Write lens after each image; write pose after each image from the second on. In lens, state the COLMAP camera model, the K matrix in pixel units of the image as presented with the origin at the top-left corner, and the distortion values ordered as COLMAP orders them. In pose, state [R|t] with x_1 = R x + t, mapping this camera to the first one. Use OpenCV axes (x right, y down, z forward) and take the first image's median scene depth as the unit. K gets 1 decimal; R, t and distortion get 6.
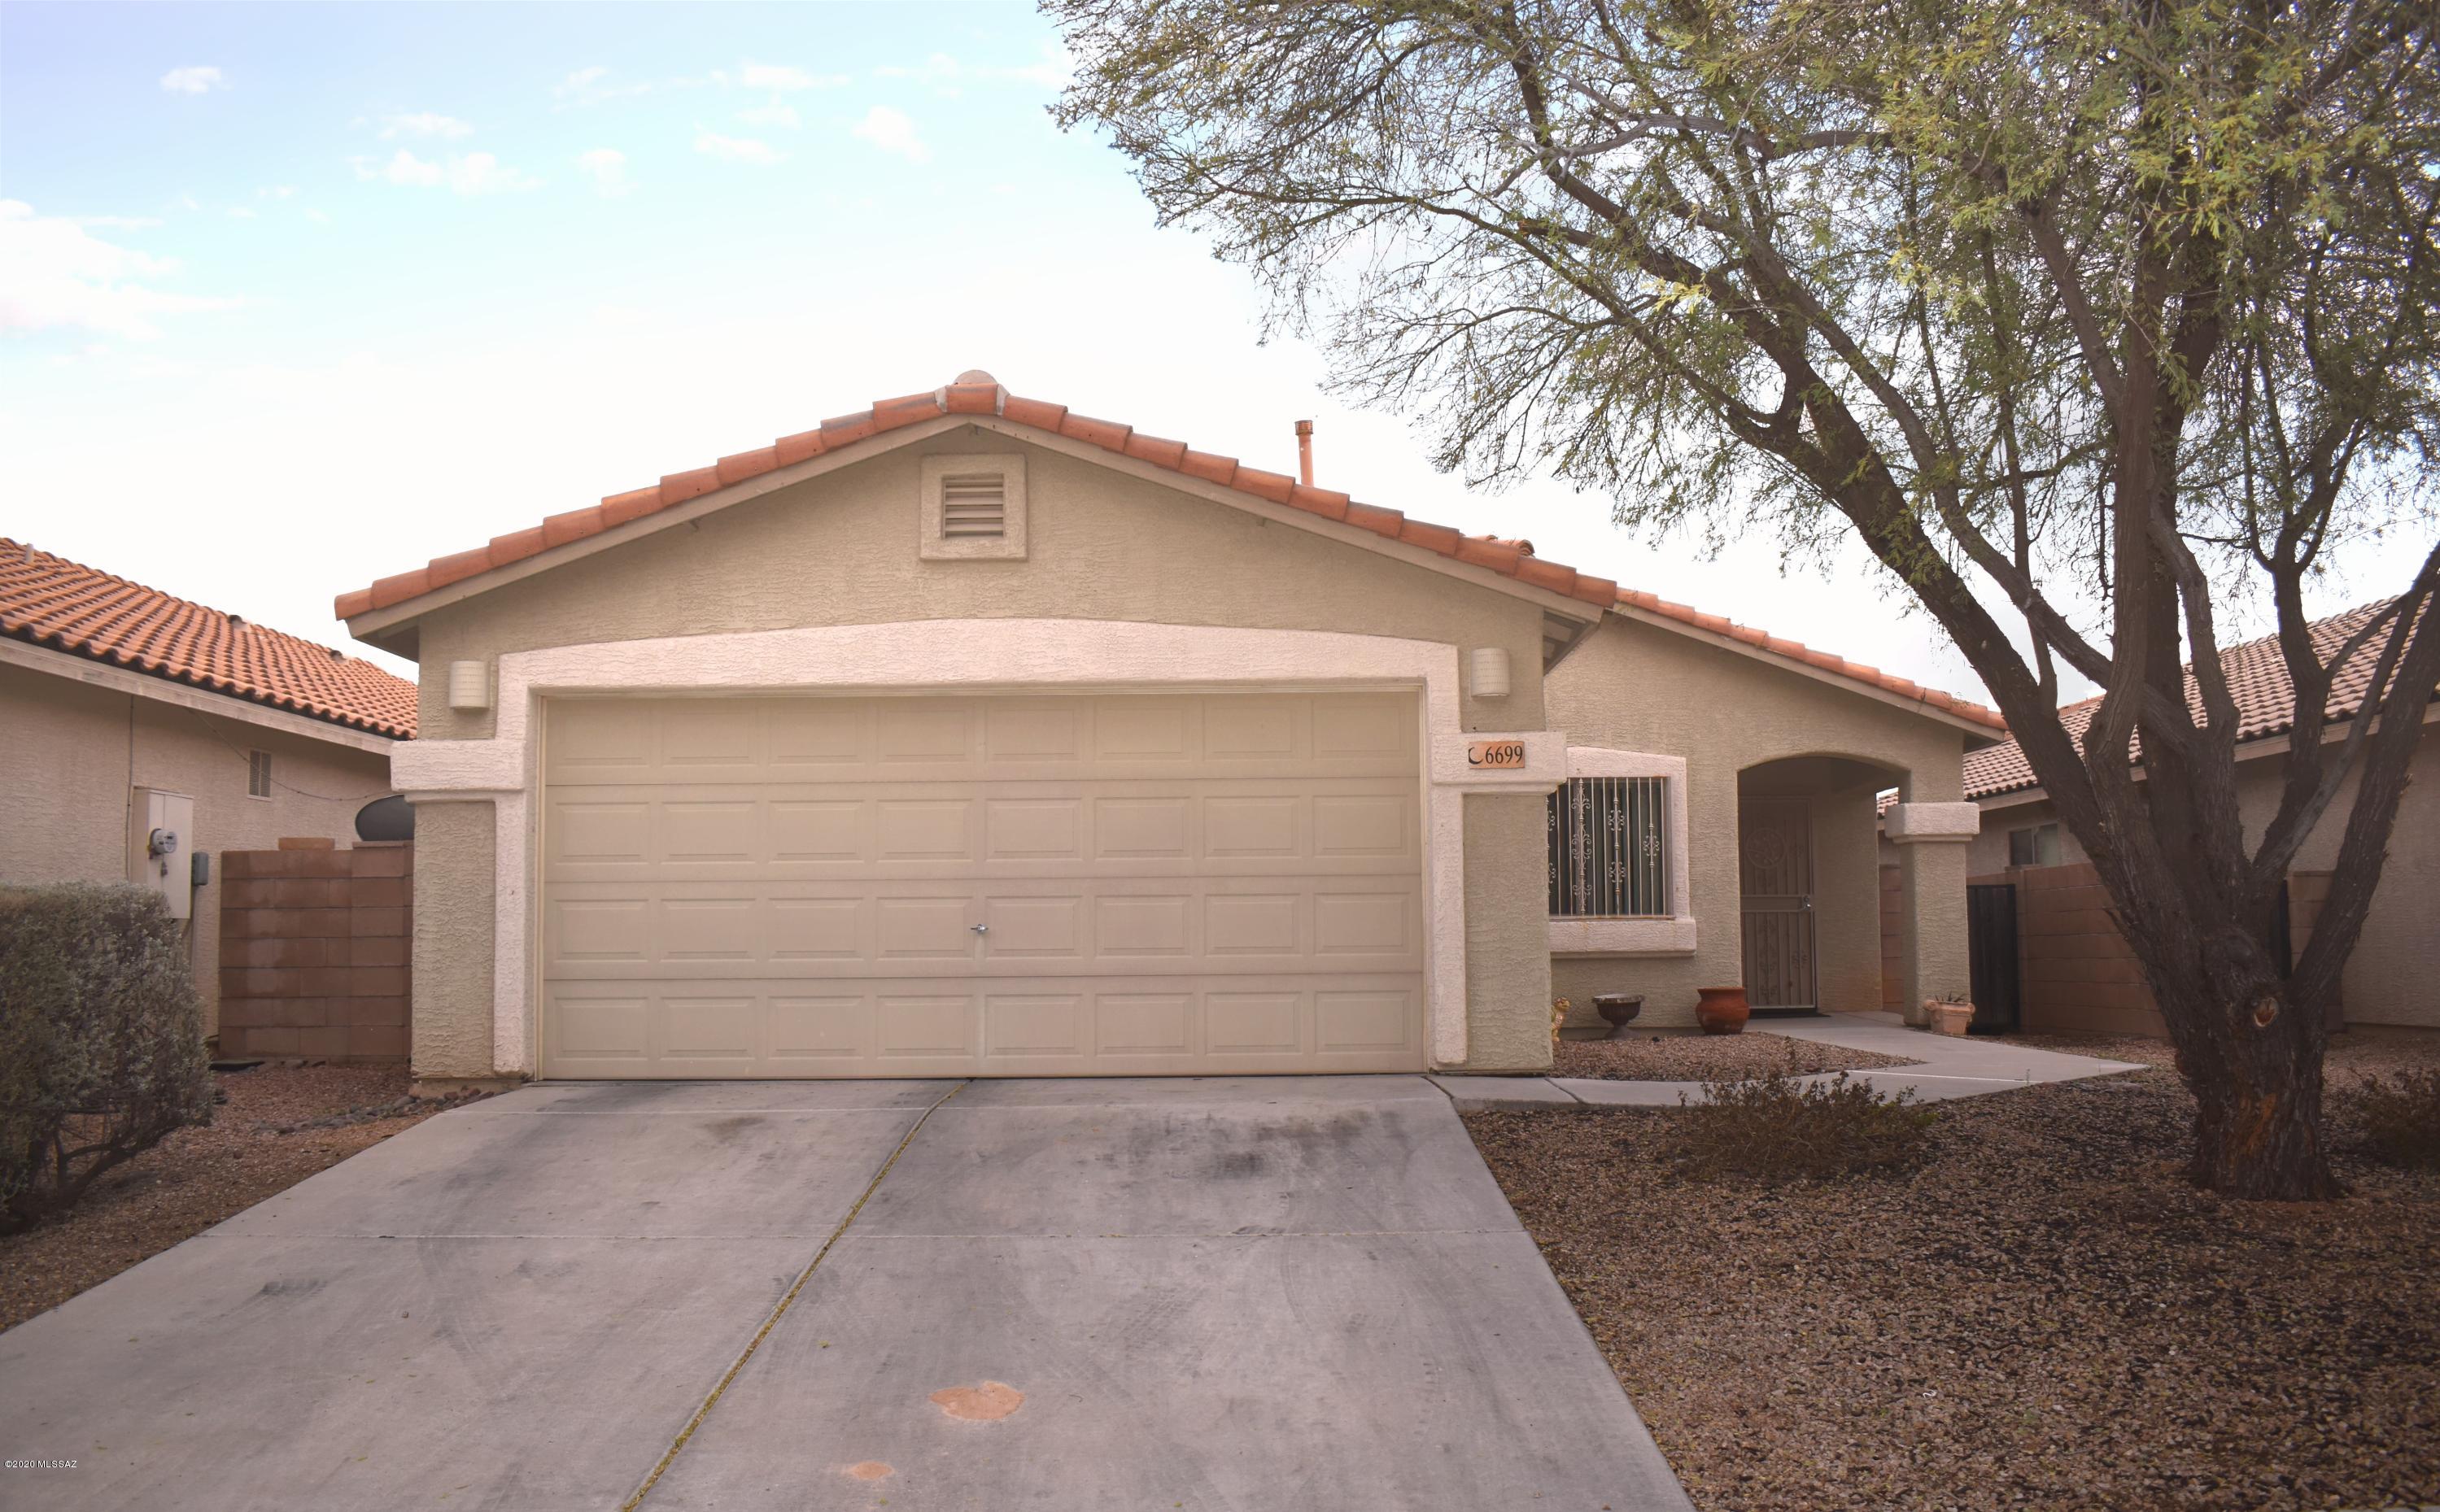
lens RADIAL K [[1964.2, 0, 1224.4], [0, 1964.2, 839.2], [0, 0, 1]] dist [-0.093457, 0.002320]
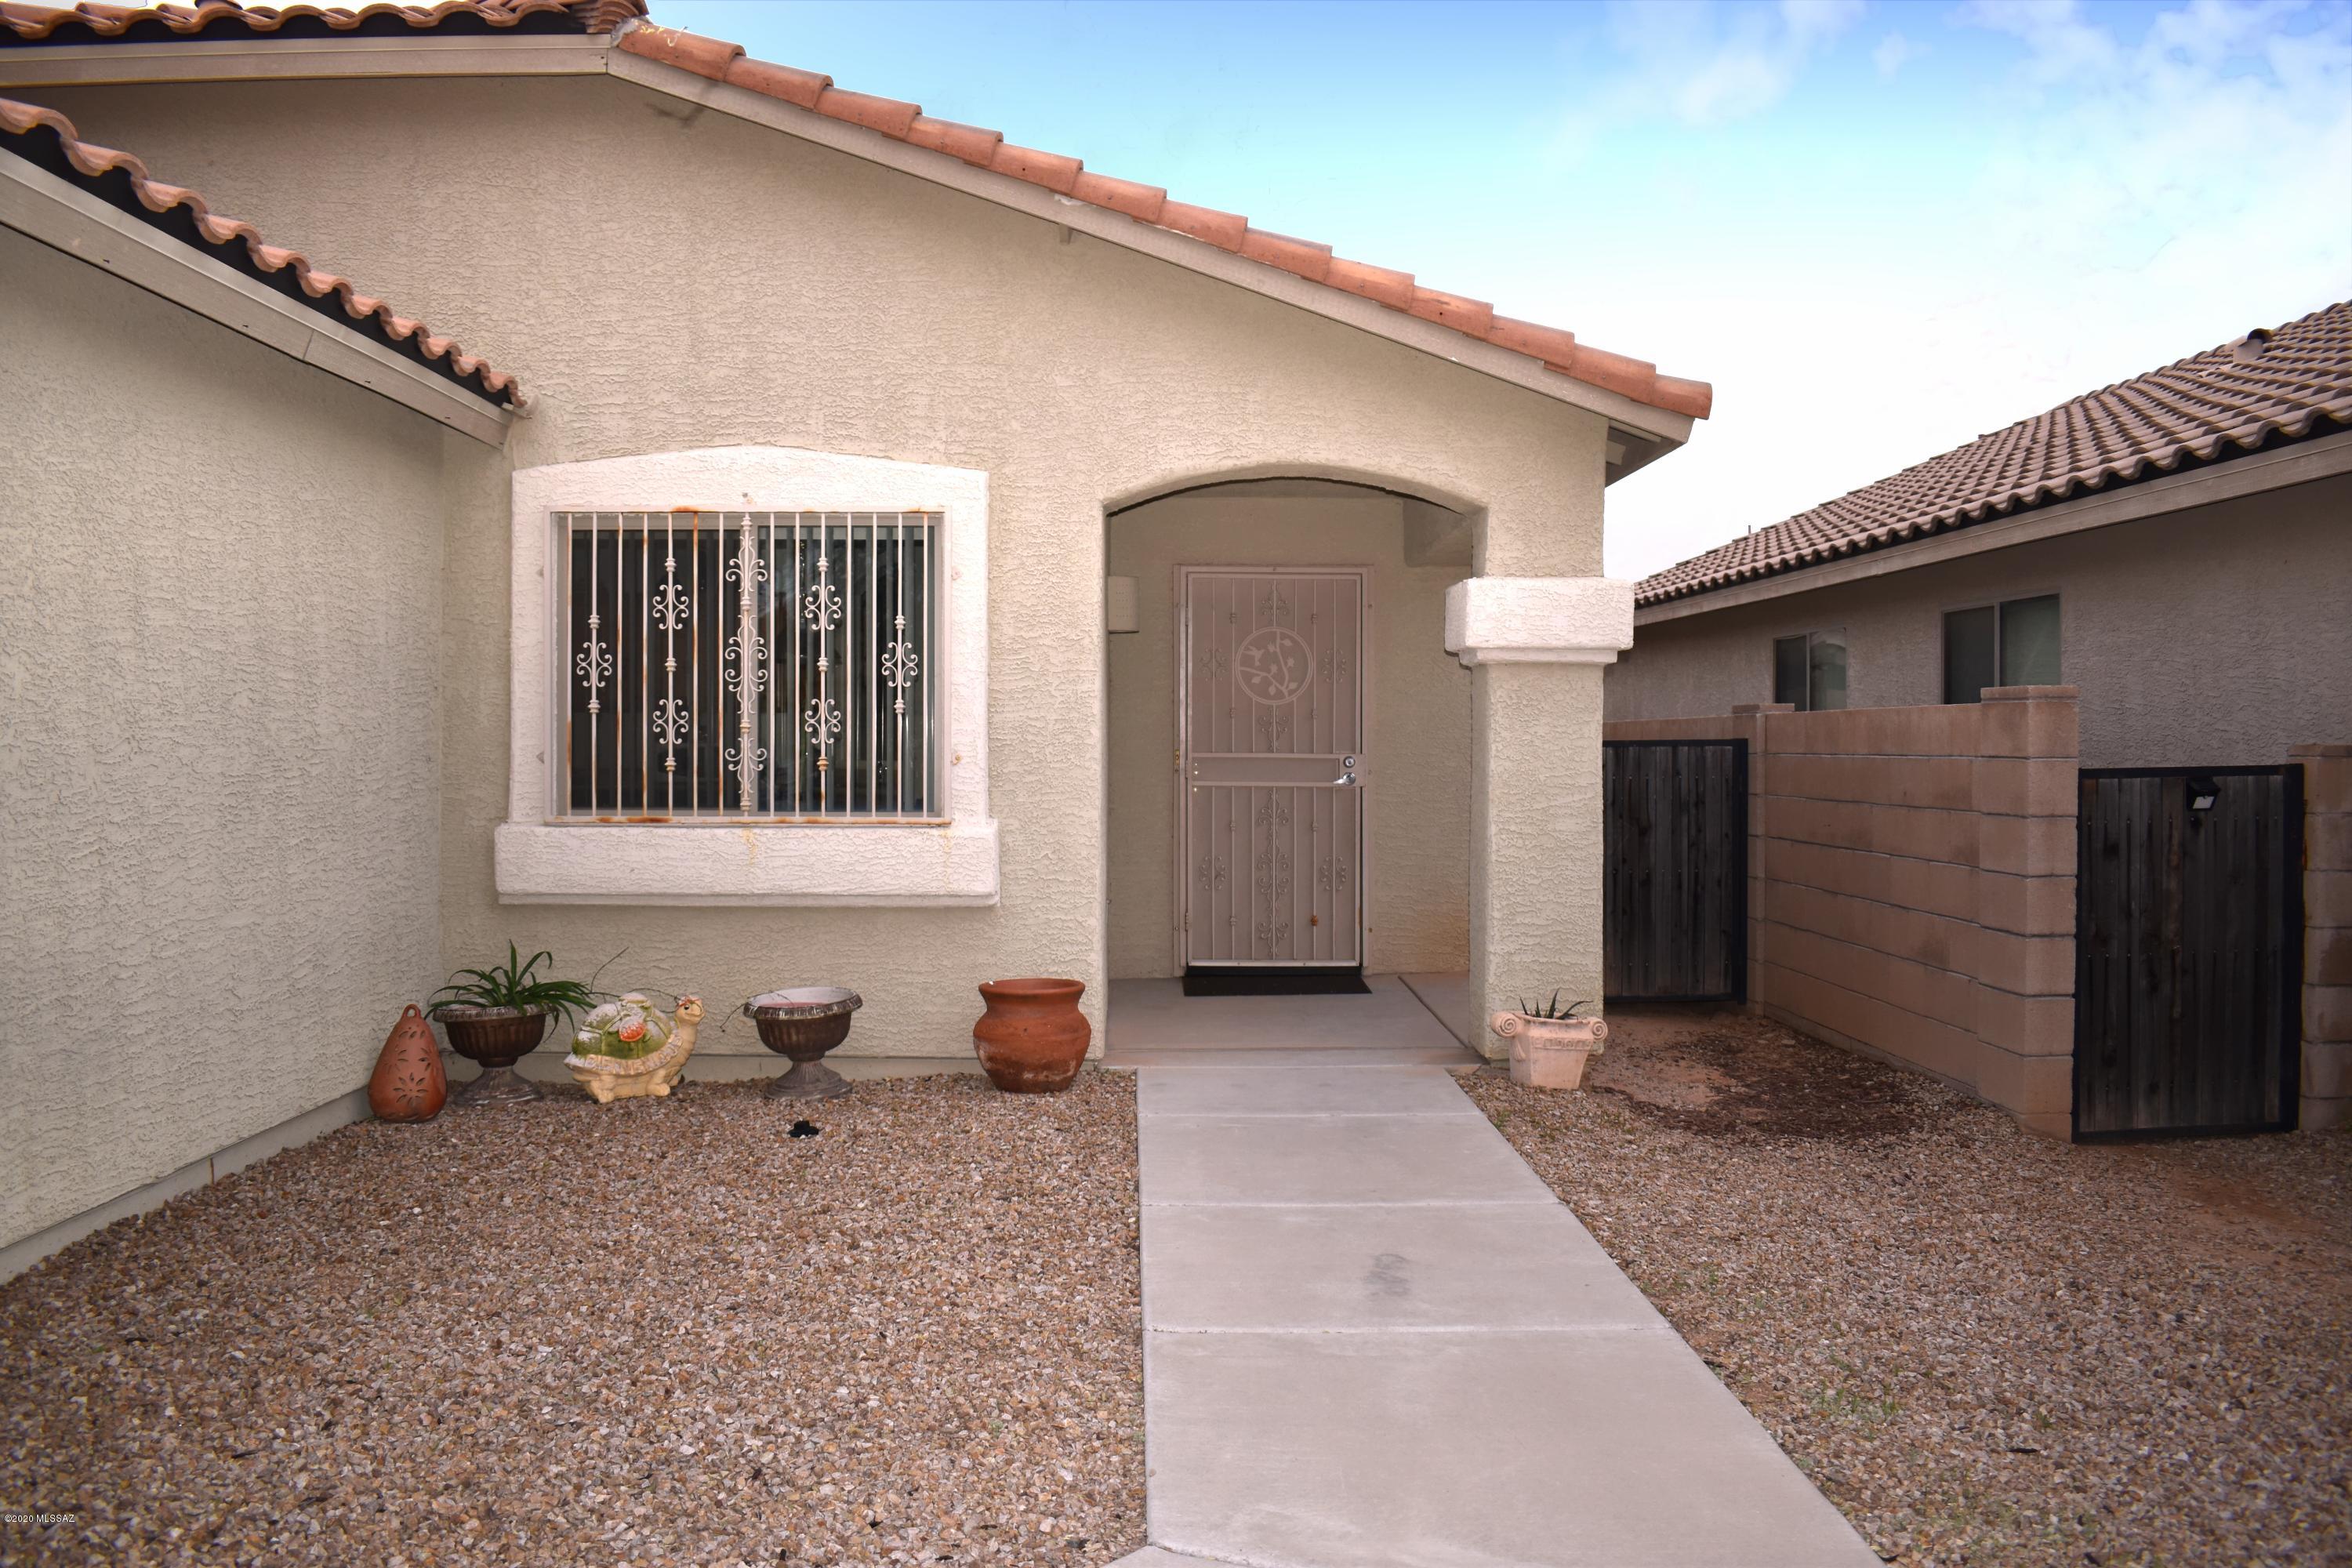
lens RADIAL K [[1842.4, 0, 1137.7], [0, 1842.4, 775.8], [0, 0, 1]] dist [-0.081064, 0.002988]
pose [[0.999854, 0.011129, 0.012998, 0.268303], [-0.012107, 0.996898, 0.077766, -0.004860], [-0.012092, -0.077912, 0.996887, 0.569572]]
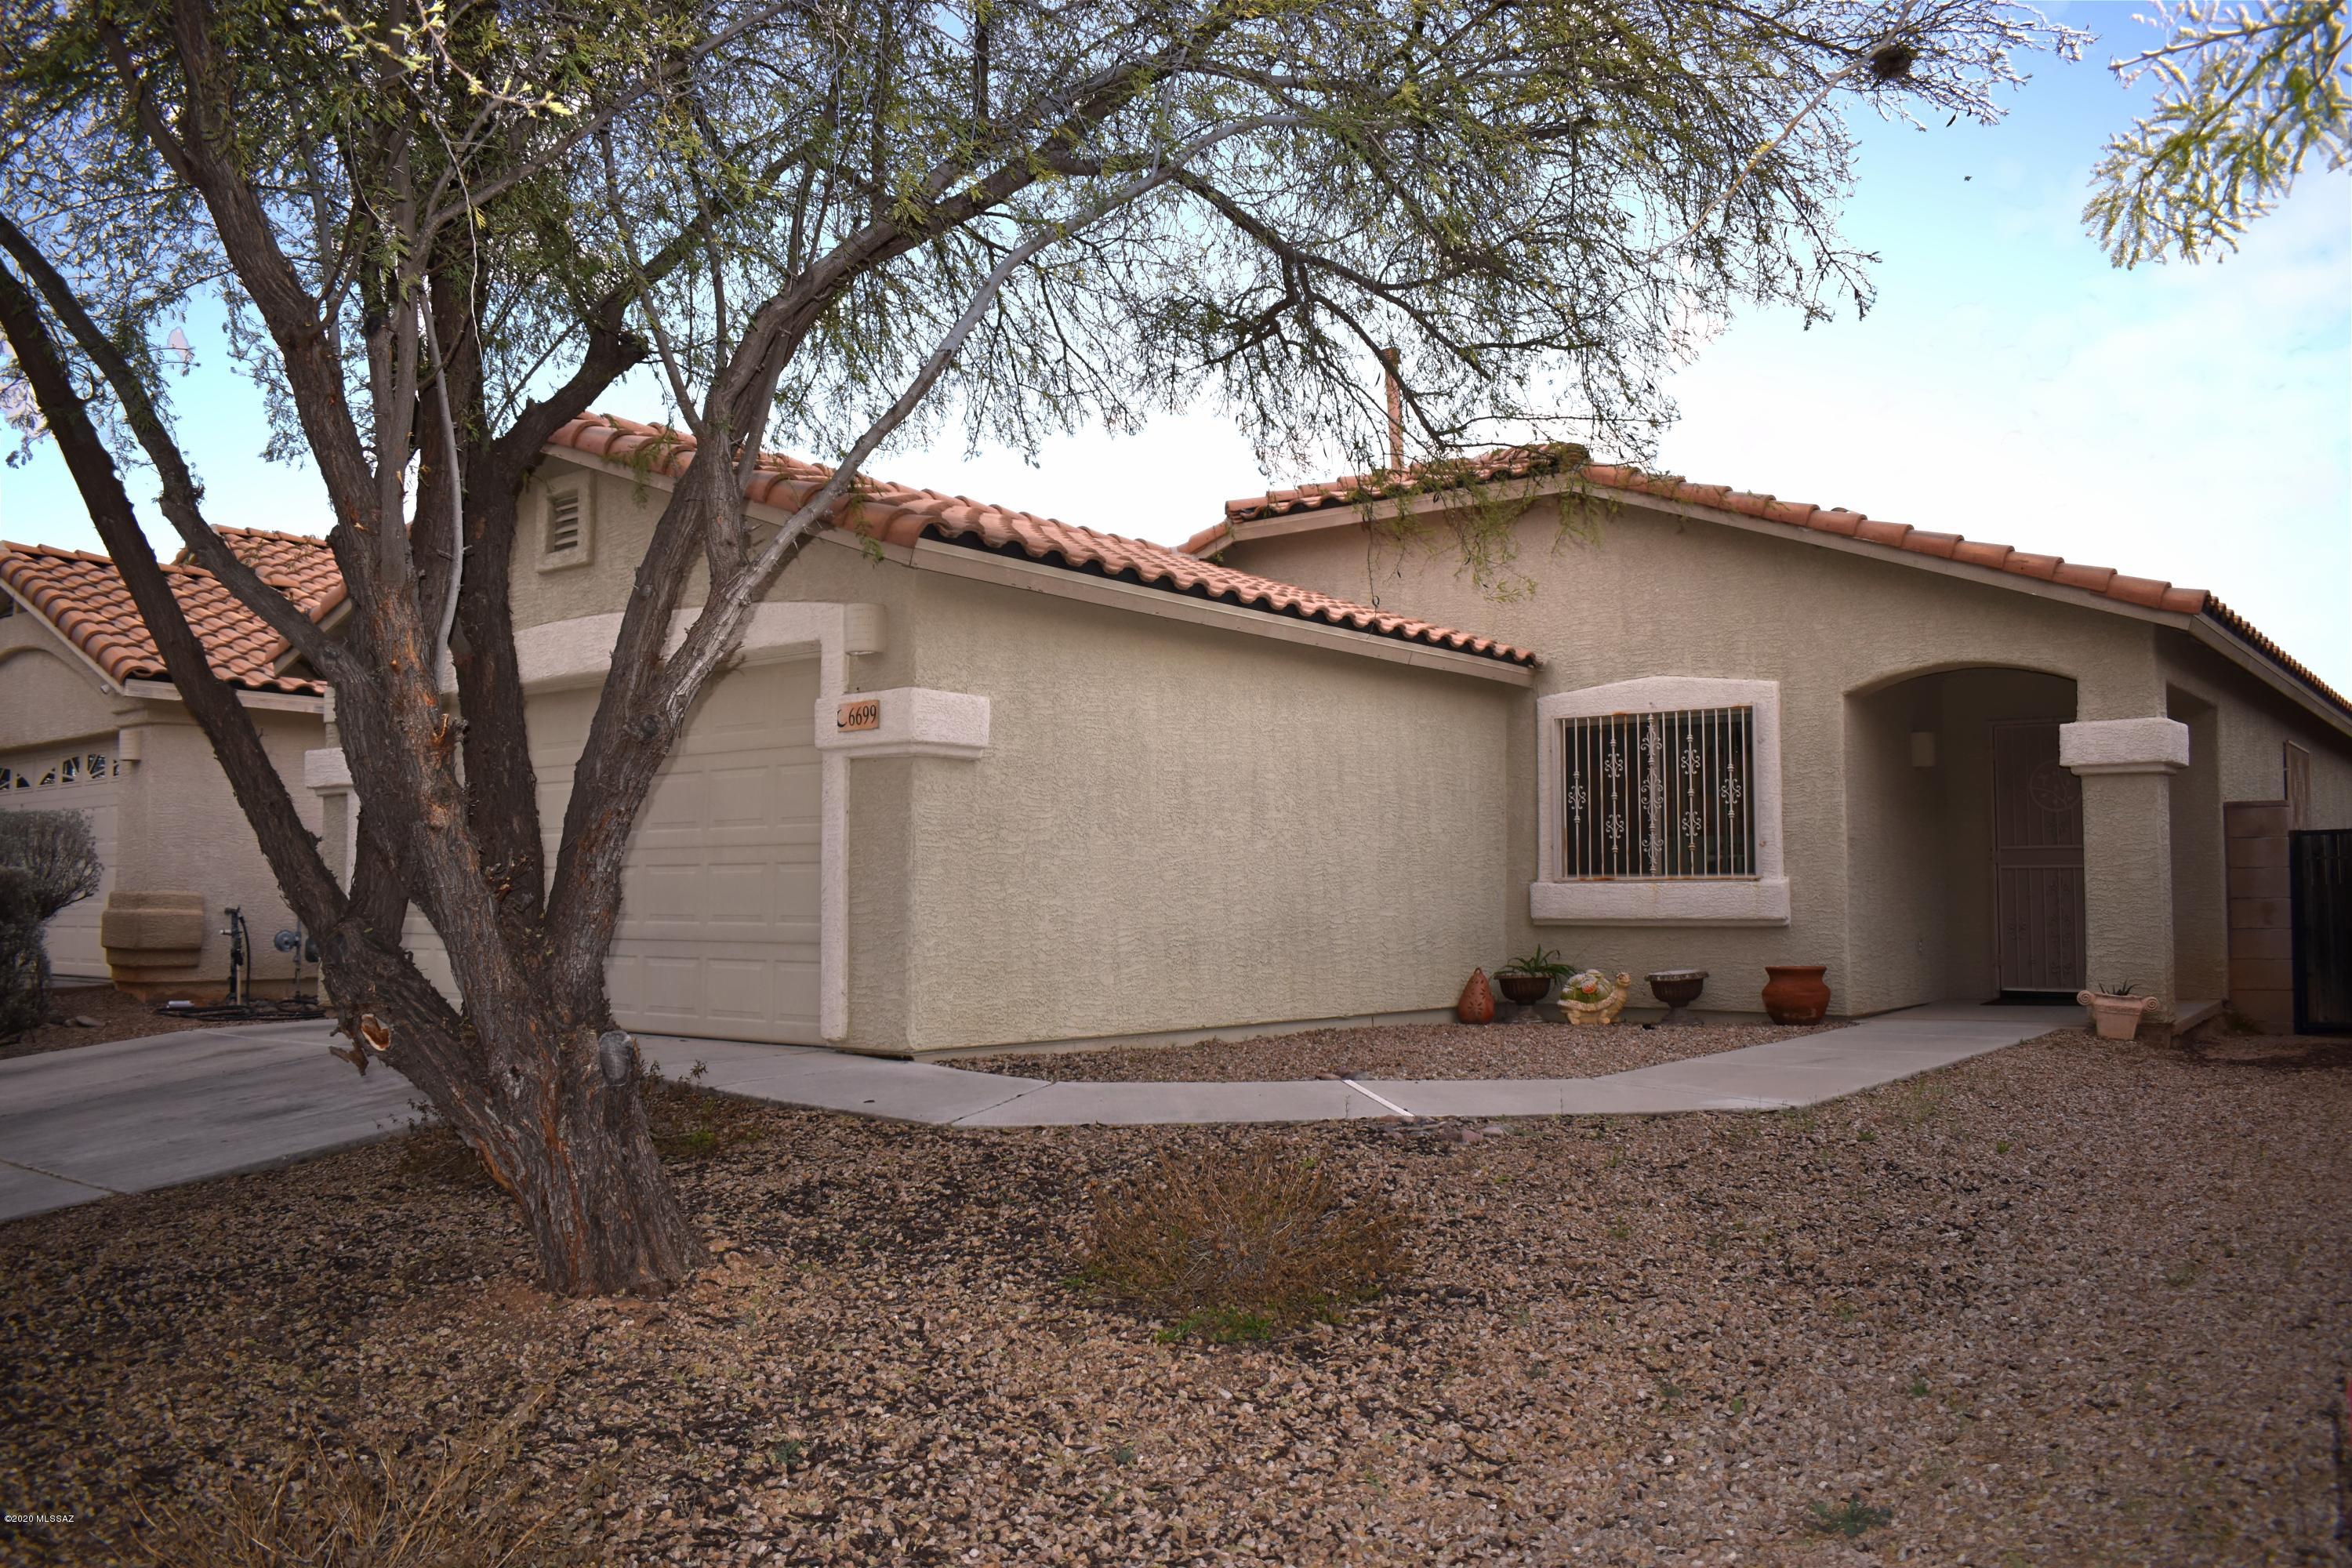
lens RADIAL K [[1818.6, 0, 1187.9], [0, 1818.6, 779.4], [0, 0, 1]] dist [-0.079558, 0.002045]
pose [[0.784570, -0.033022, -0.619161, 0.510001], [0.029204, 0.999441, -0.016299, 0.004142], [0.619352, -0.005294, 0.785095, 0.259825]]
